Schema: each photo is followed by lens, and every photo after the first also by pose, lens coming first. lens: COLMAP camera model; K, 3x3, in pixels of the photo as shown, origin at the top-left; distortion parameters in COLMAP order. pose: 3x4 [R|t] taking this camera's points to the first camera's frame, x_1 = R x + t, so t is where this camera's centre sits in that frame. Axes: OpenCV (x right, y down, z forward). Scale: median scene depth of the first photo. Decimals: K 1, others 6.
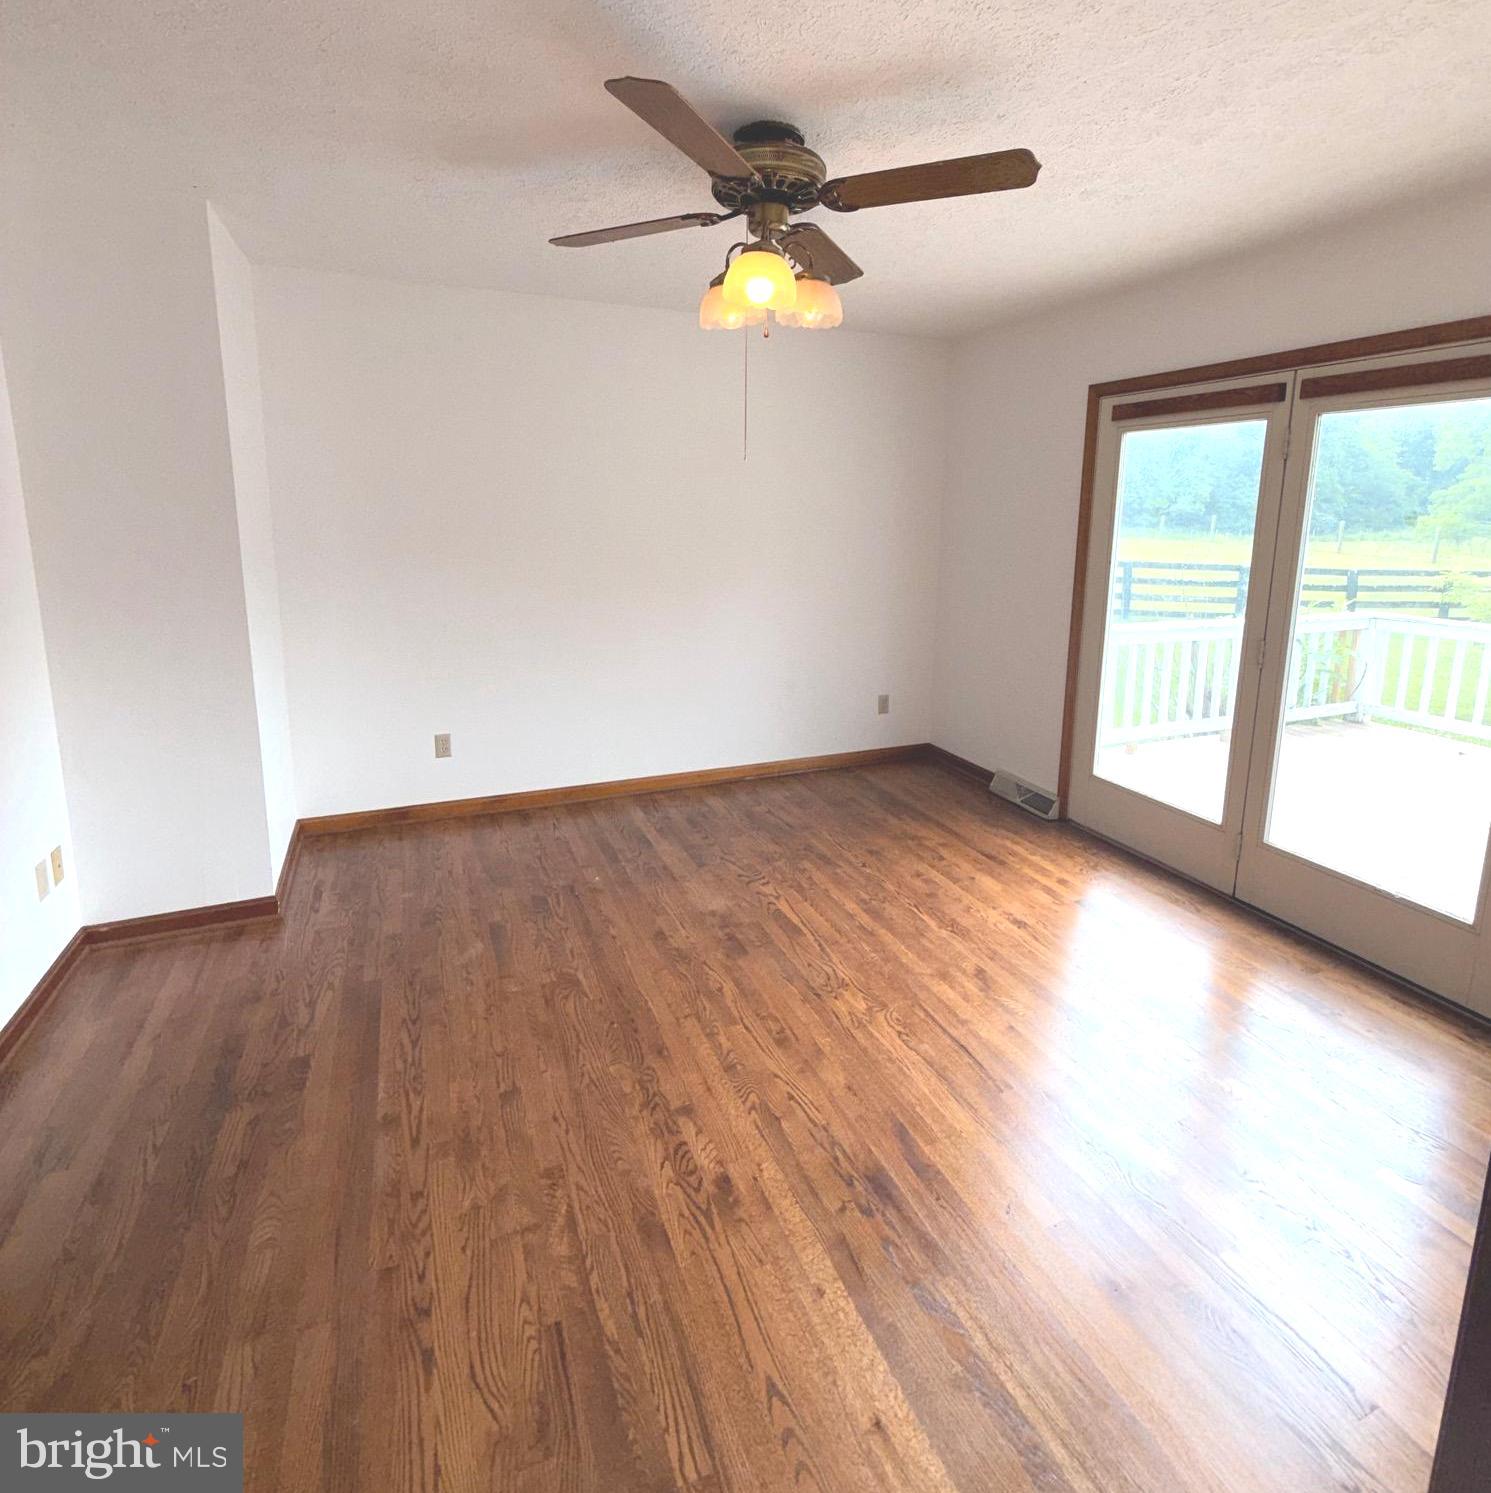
lens RADIAL K [[817.0, 0, 768.8], [0, 817.0, 653.1], [0, 0, 1]] dist [-0.002723, 0.000809]
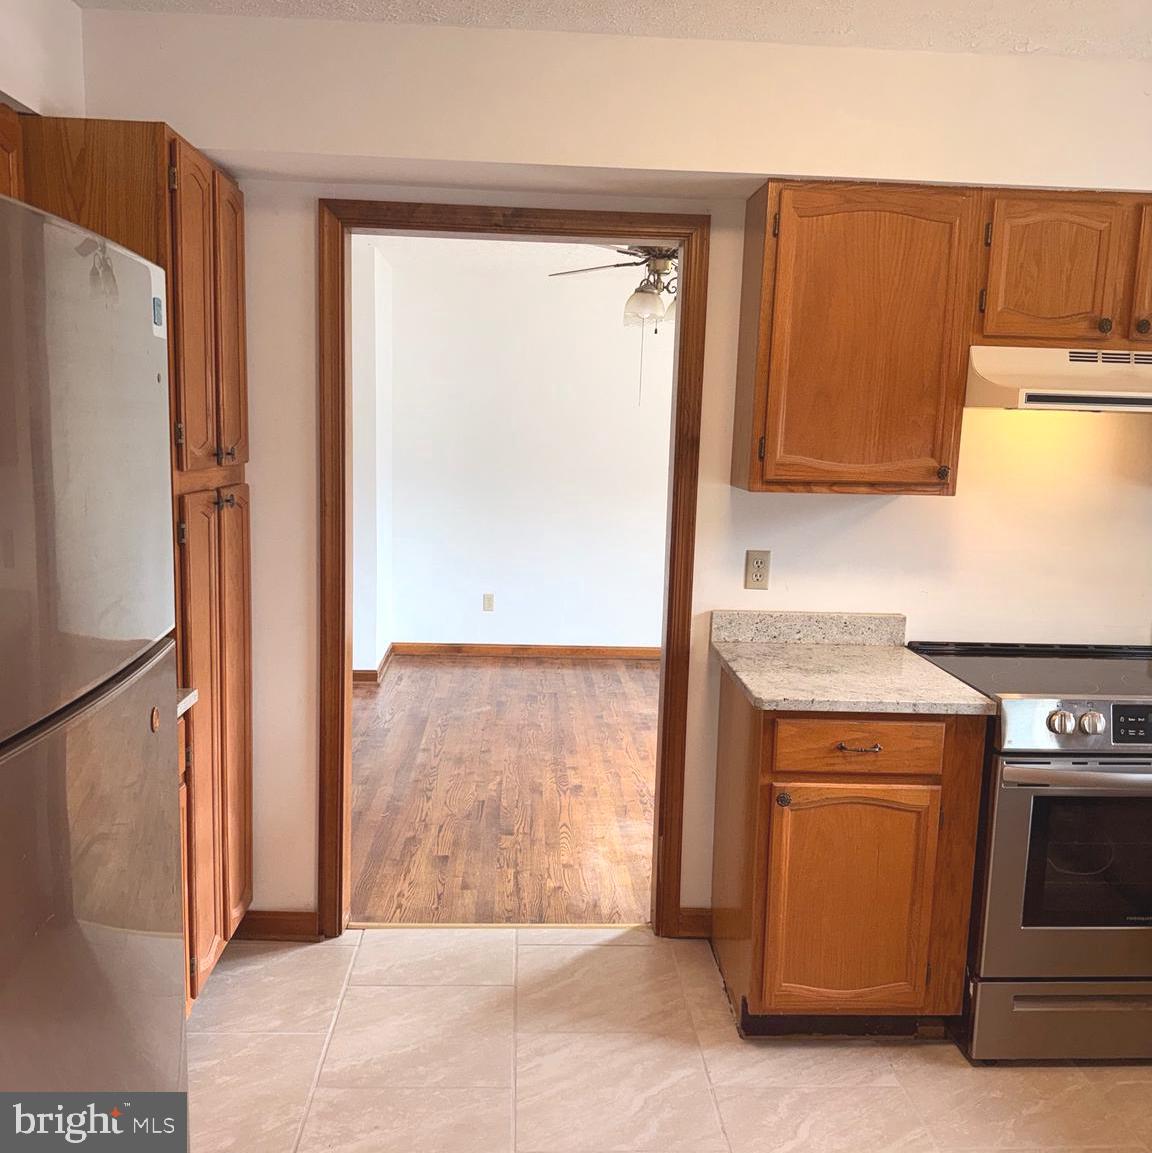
lens RADIAL K [[1057.1, 0, 576.1], [0, 1057.1, 596.6], [0, 0, 1]] dist [0.127052, -0.257840]
pose [[0.934969, 0.072090, -0.347328, 0.458379], [-0.081220, 0.996627, -0.011779, 0.143432], [0.345307, 0.039223, 0.937670, -0.797654]]
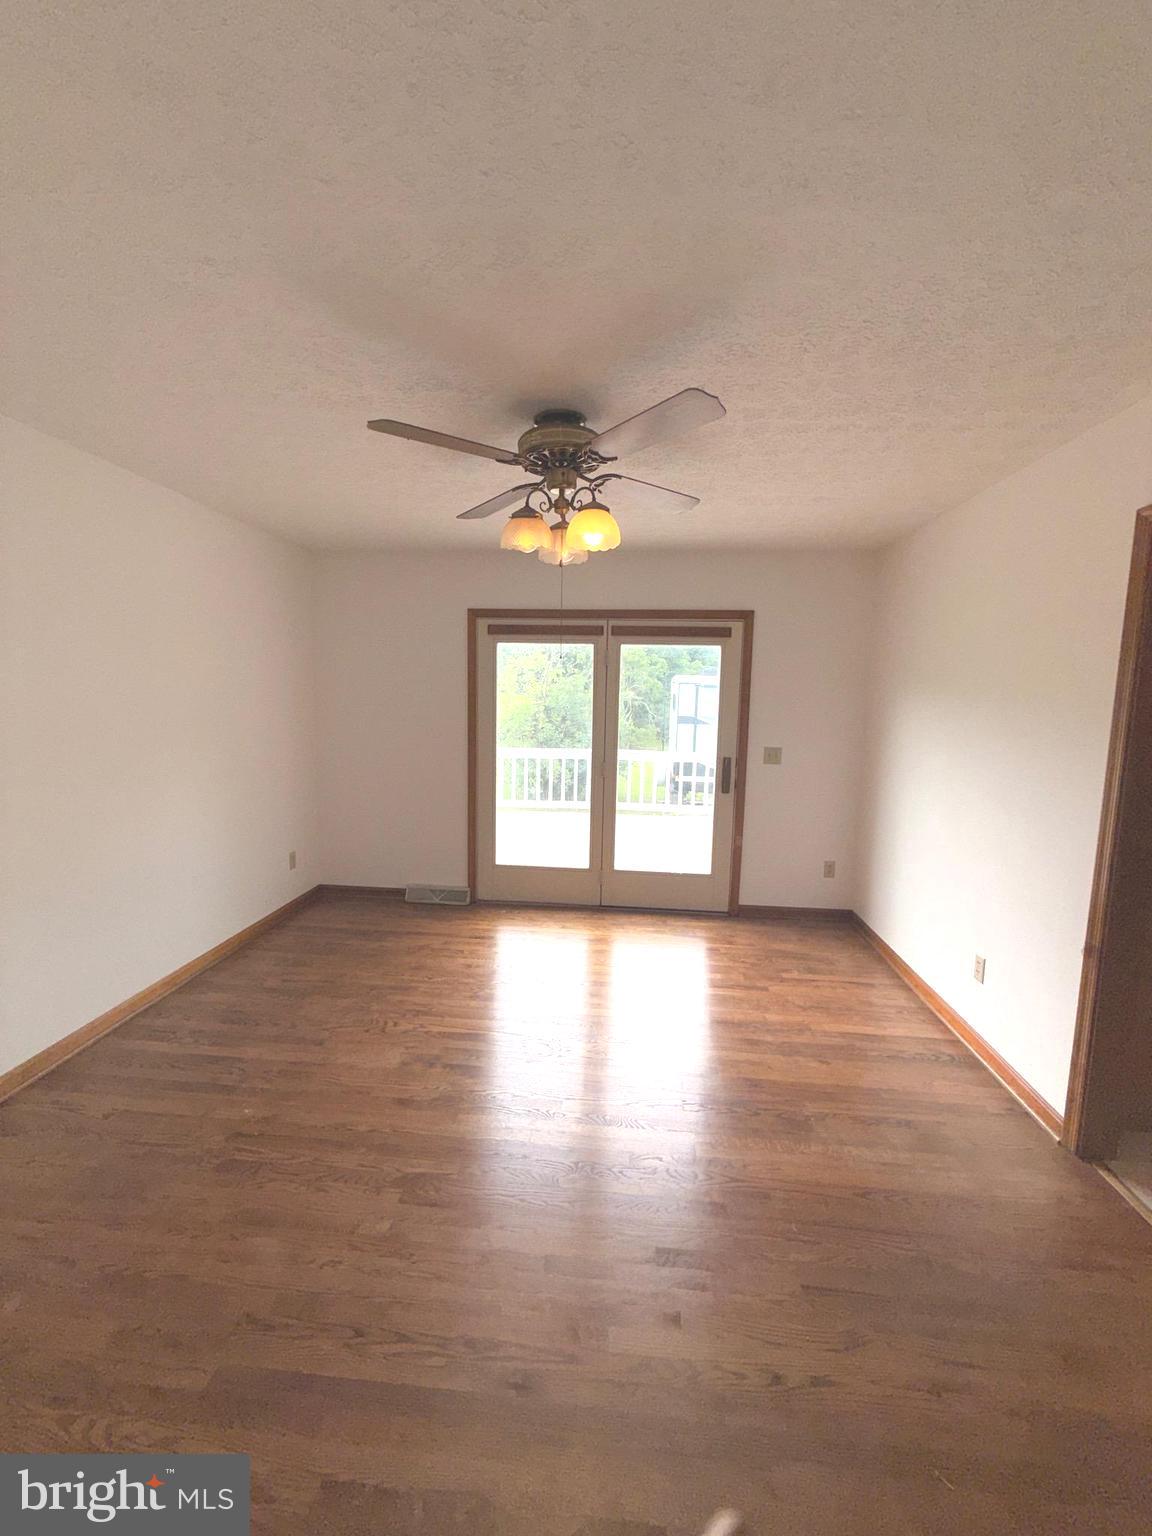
lens RADIAL K [[610.1, 0, 576.0], [0, 610.1, 768.0], [0, 0, 1]] dist [-0.000906, -0.000017]
pose [[0.482018, -0.108890, 0.869369, -0.619344], [0.141718, 0.988871, 0.045283, -0.073487], [-0.864624, 0.101378, 0.492085, 0.366438]]
